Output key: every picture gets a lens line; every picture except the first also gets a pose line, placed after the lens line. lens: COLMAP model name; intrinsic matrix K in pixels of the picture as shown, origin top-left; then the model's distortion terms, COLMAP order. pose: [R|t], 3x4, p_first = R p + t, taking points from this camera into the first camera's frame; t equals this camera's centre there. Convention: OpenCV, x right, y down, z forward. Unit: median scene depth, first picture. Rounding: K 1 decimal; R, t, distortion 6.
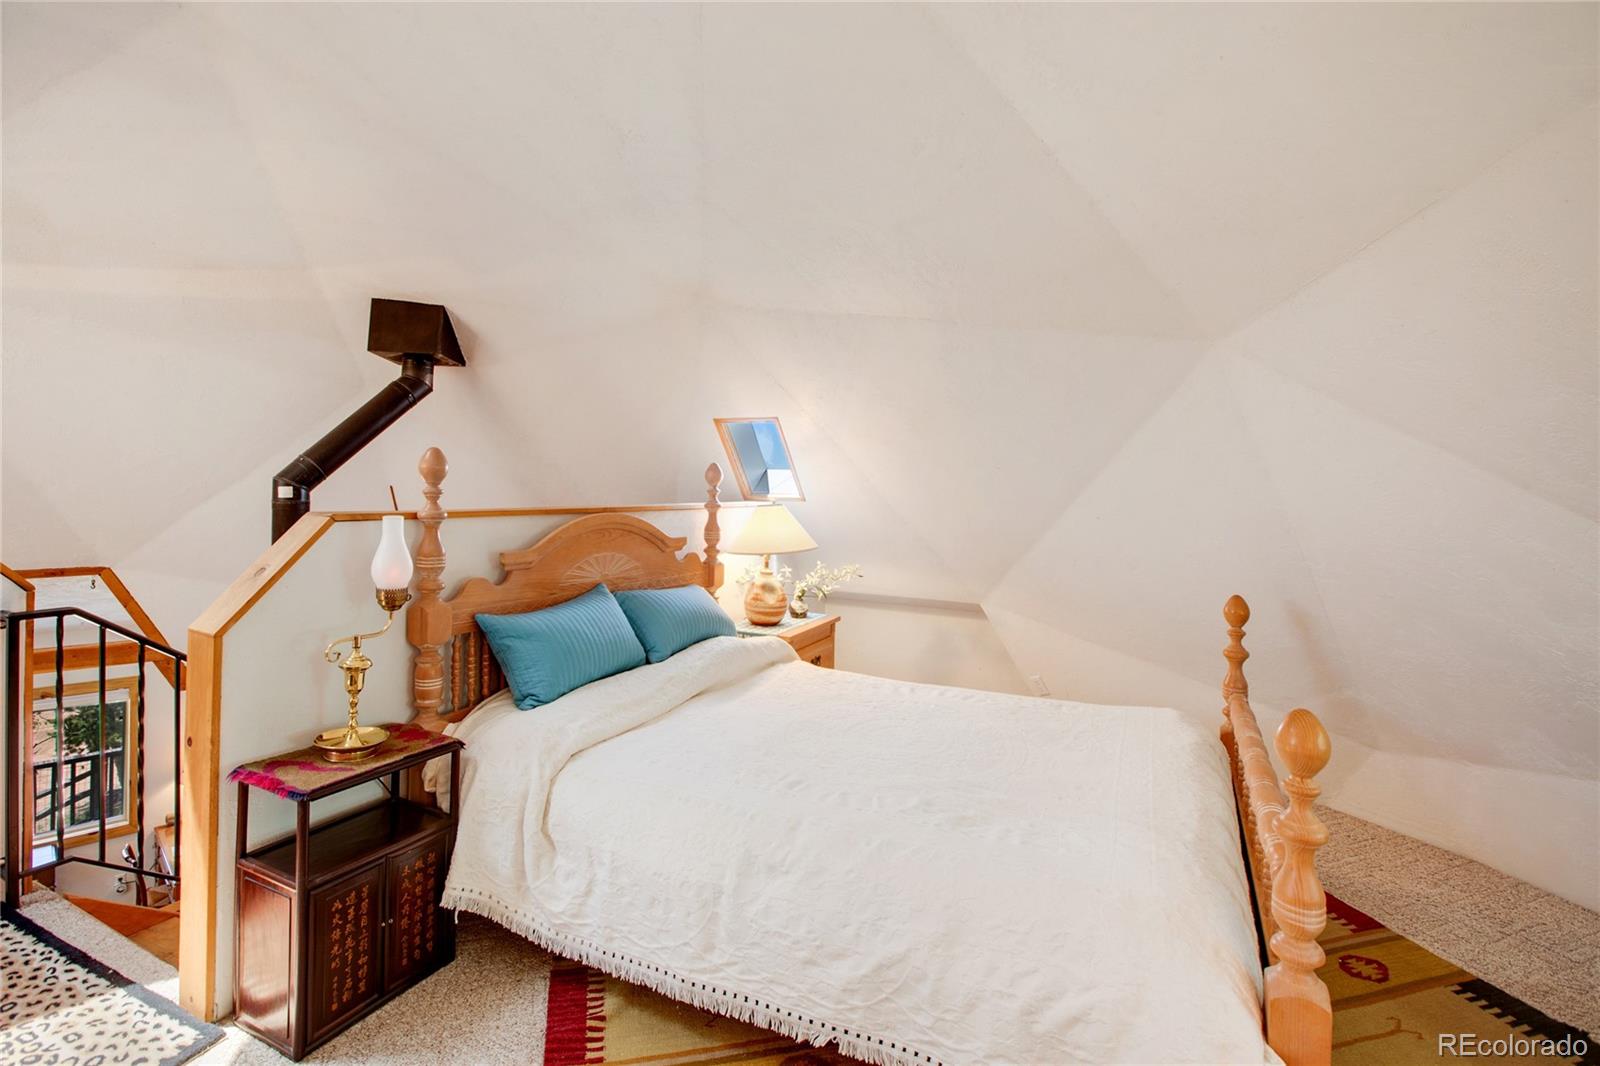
lens RADIAL K [[744.5, 0, 799.5], [0, 744.5, 481.0], [0, 0, 1]] dist [-0.037831, 0.000287]
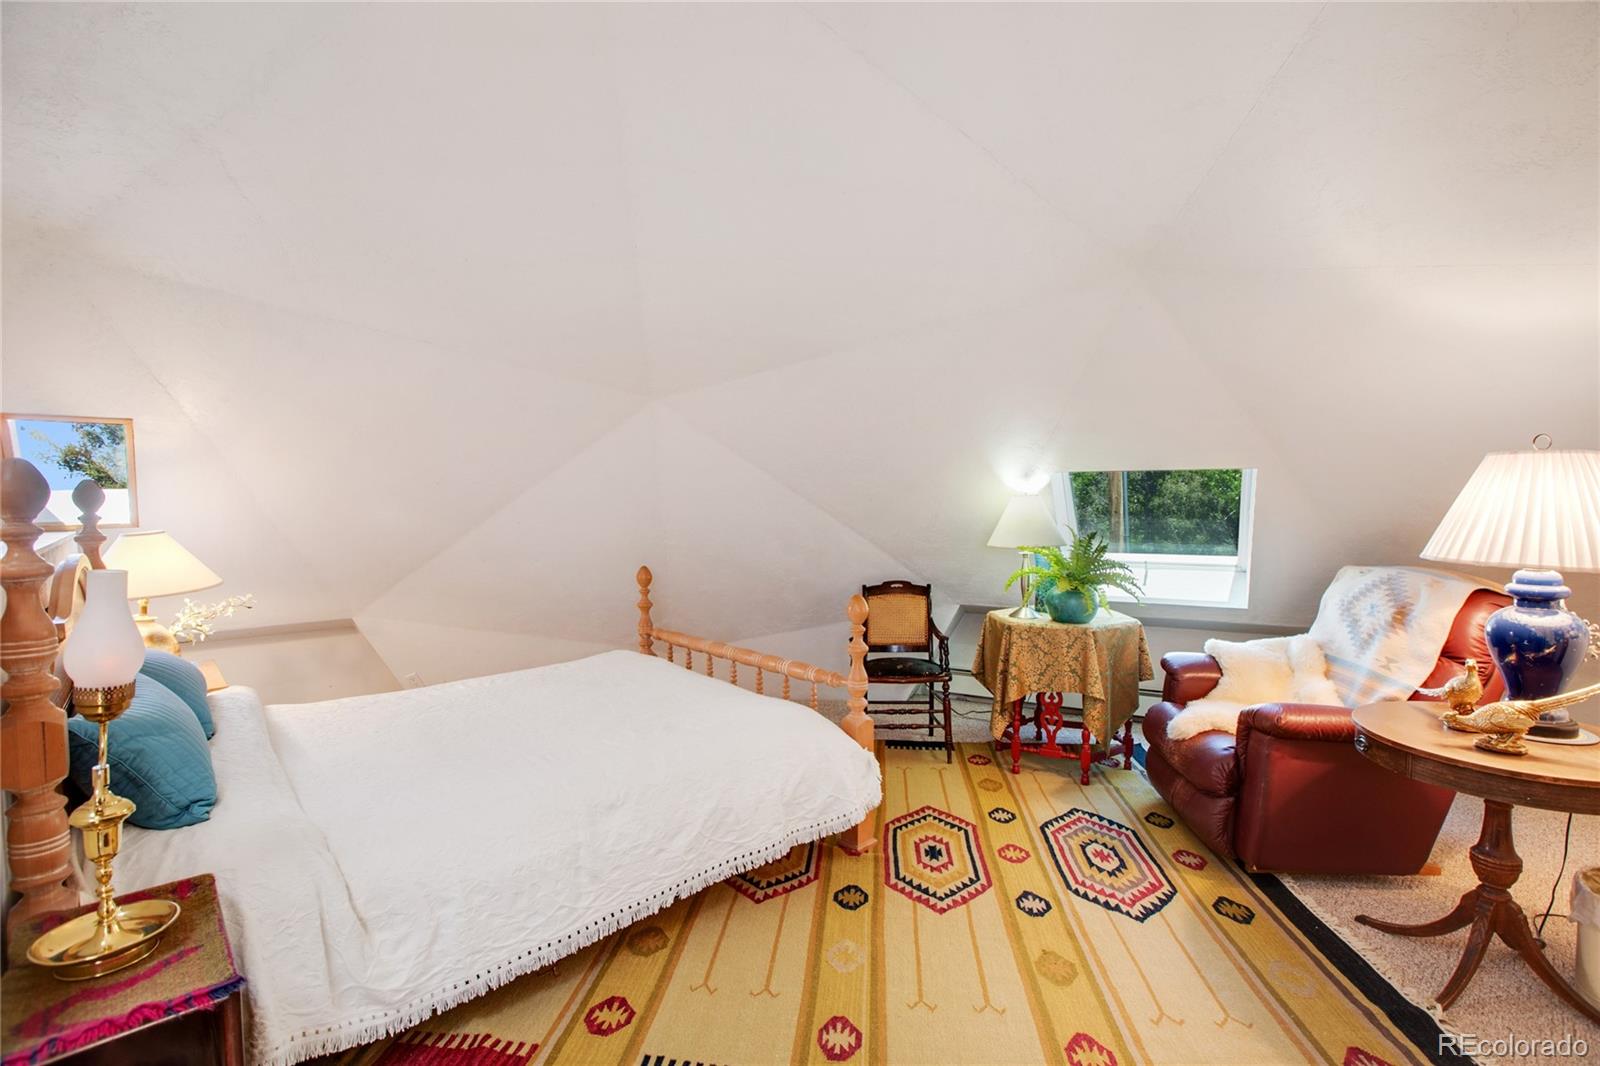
lens RADIAL K [[717.4, 0, 800.0], [0, 717.4, 533.0], [0, 0, 1]] dist [-0.038275, 0.000627]
pose [[0.375416, -0.074484, 0.923859, -0.750817], [0.012354, 0.997079, 0.075367, -0.019523], [-0.926774, -0.016881, 0.375240, 0.193240]]
